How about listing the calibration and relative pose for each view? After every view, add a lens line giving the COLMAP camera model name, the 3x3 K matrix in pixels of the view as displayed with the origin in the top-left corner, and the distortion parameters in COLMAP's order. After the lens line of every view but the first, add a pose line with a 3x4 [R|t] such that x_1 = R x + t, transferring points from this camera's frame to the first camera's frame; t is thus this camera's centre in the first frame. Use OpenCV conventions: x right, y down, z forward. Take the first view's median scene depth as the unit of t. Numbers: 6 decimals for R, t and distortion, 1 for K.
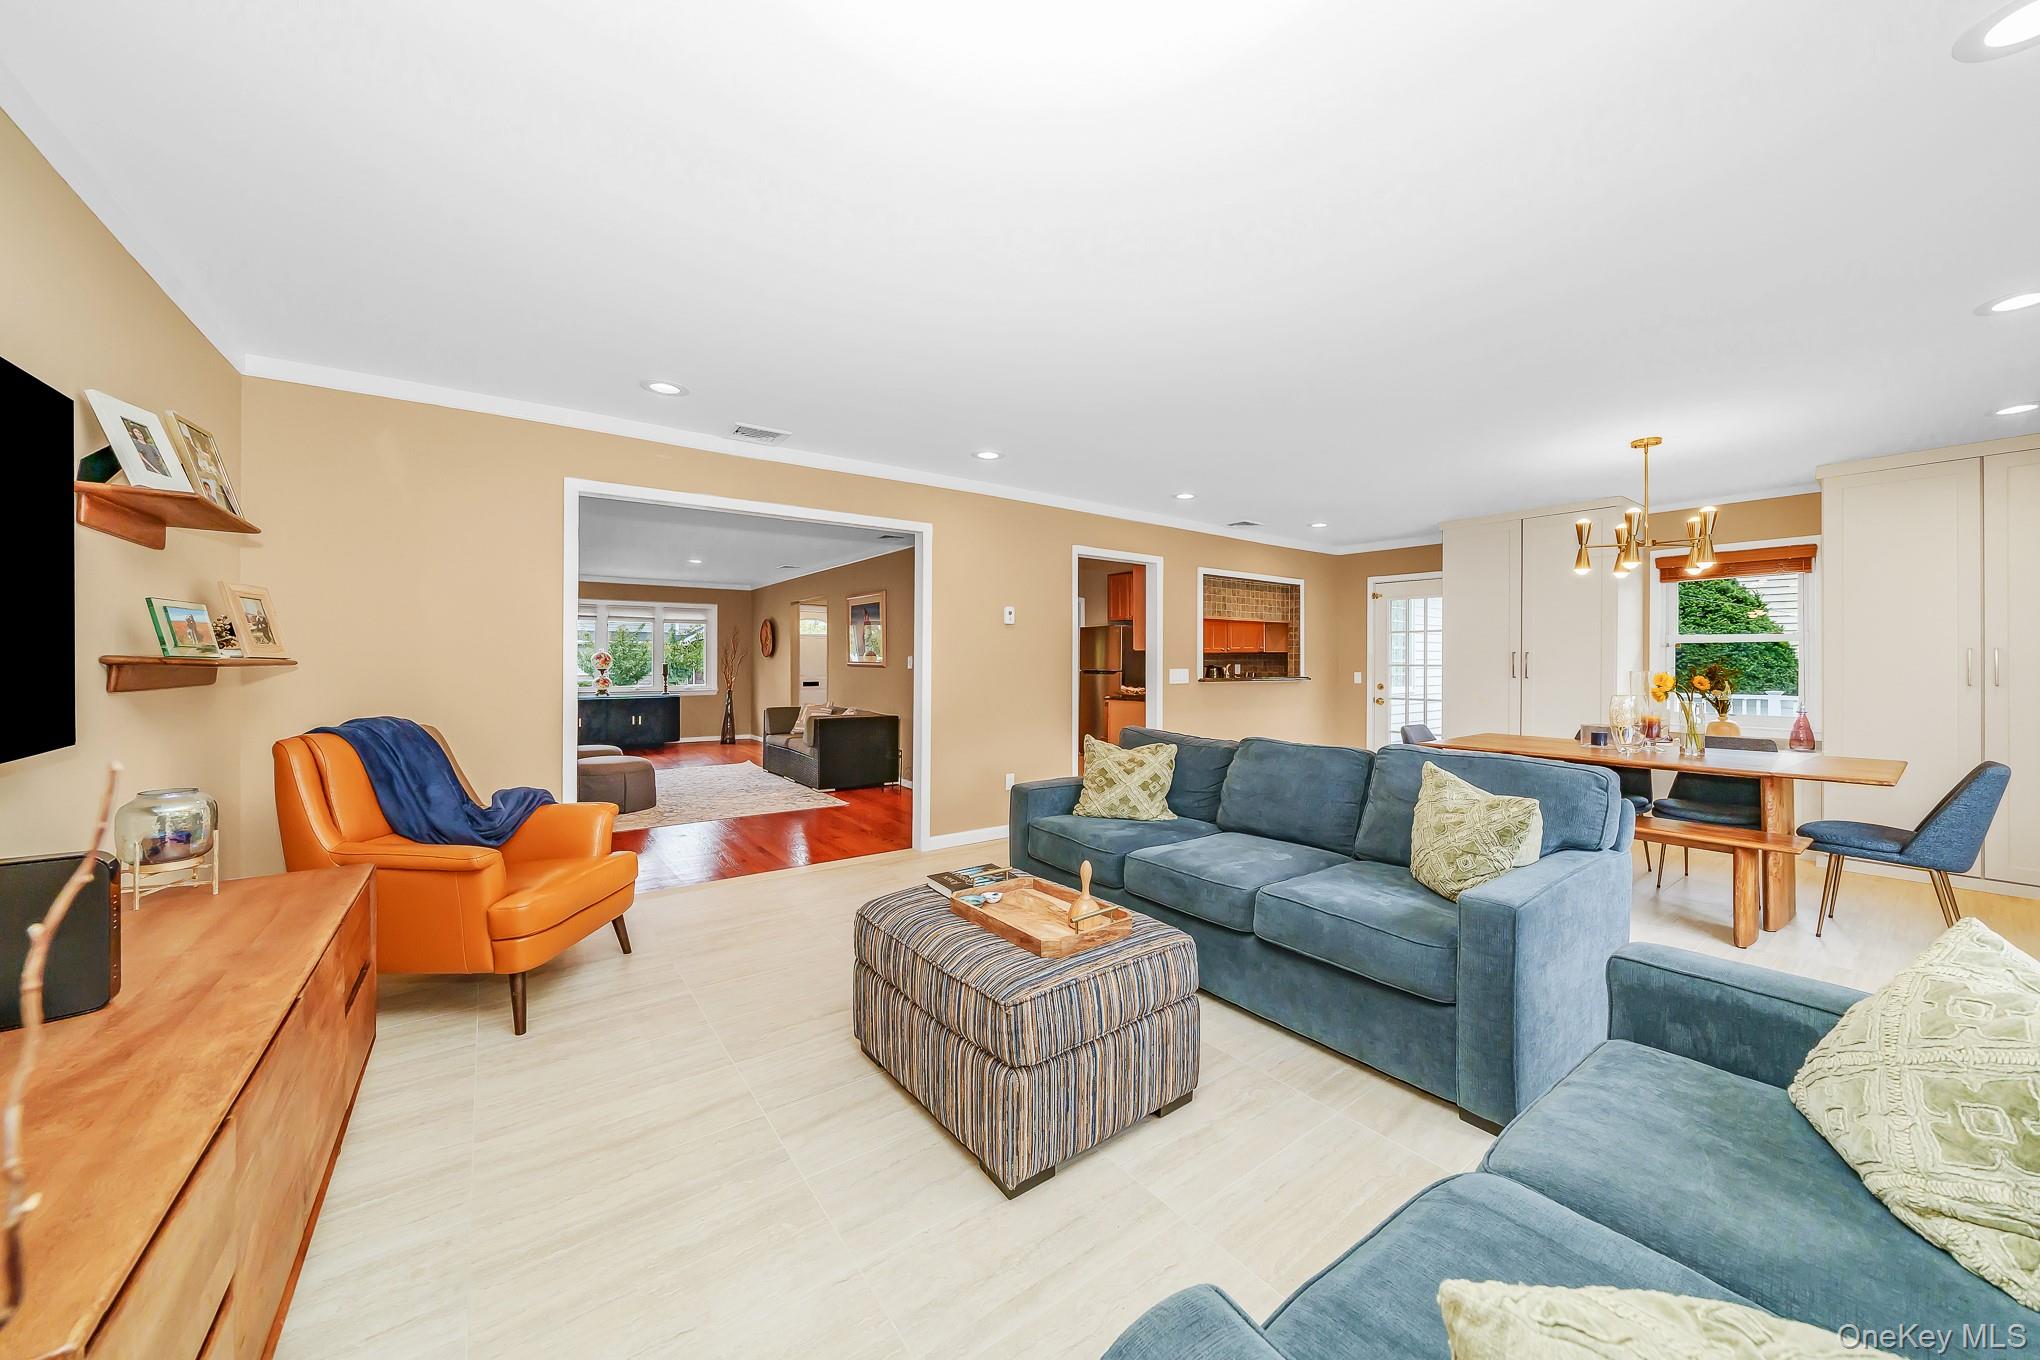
lens RADIAL K [[726.2, 0, 1007.6], [0, 726.2, 661.9], [0, 0, 1]] dist [0.000631, 0.000011]
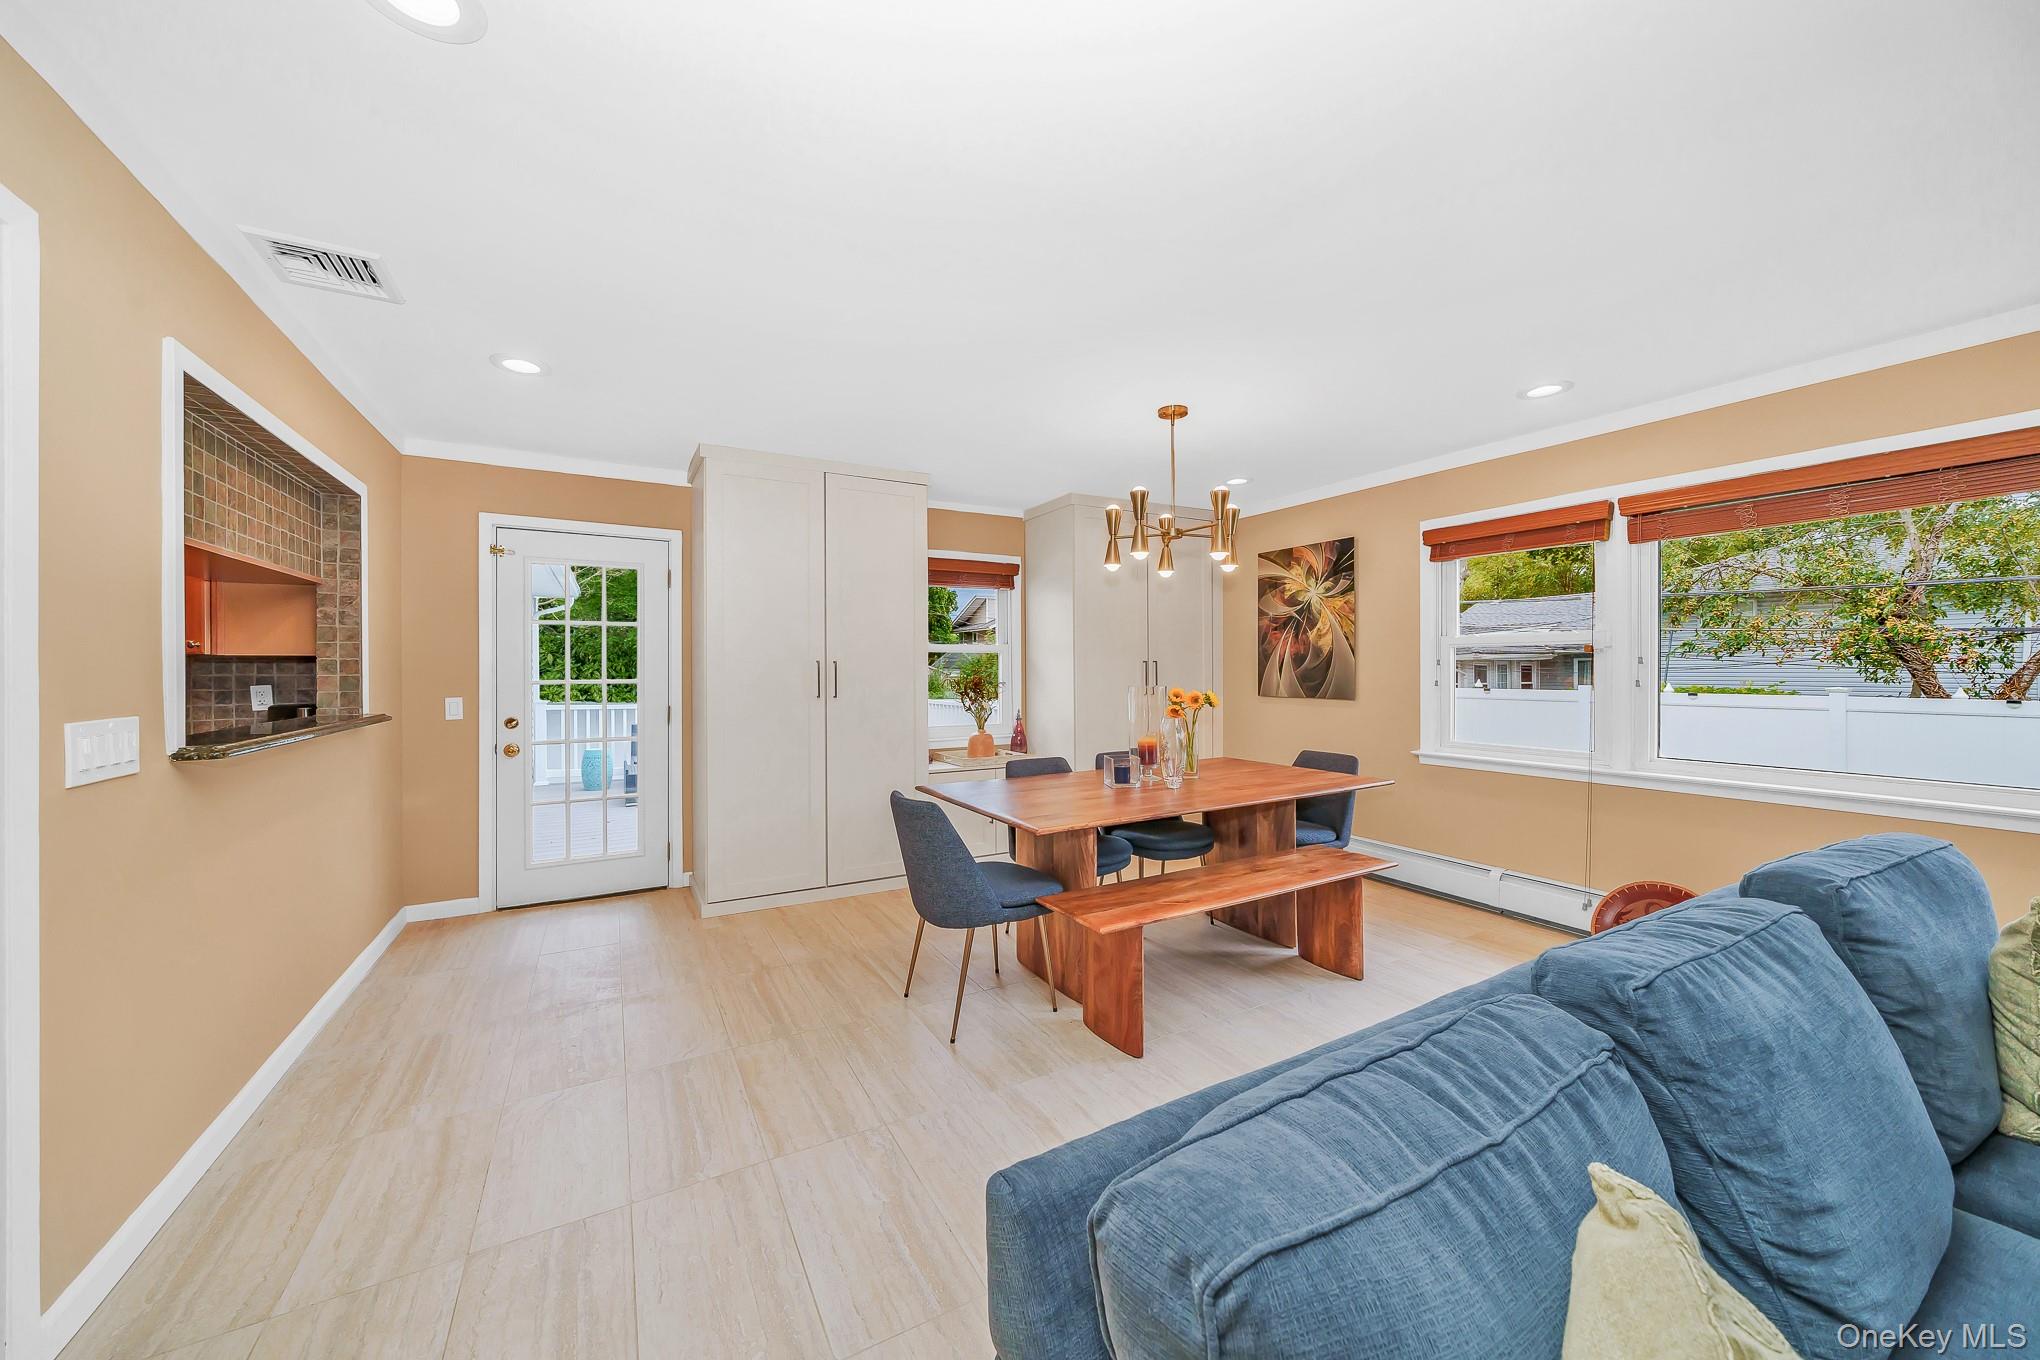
lens RADIAL K [[726.2, 0, 1027.6], [0, 726.2, 666.3], [0, 0, 1]] dist [0.000631, 0.000011]
pose [[0.078811, -0.001912, 0.996888, 0.014636], [0.005097, 0.999986, 0.001515, -0.006105], [-0.996877, 0.004961, 0.078820, 0.582244]]
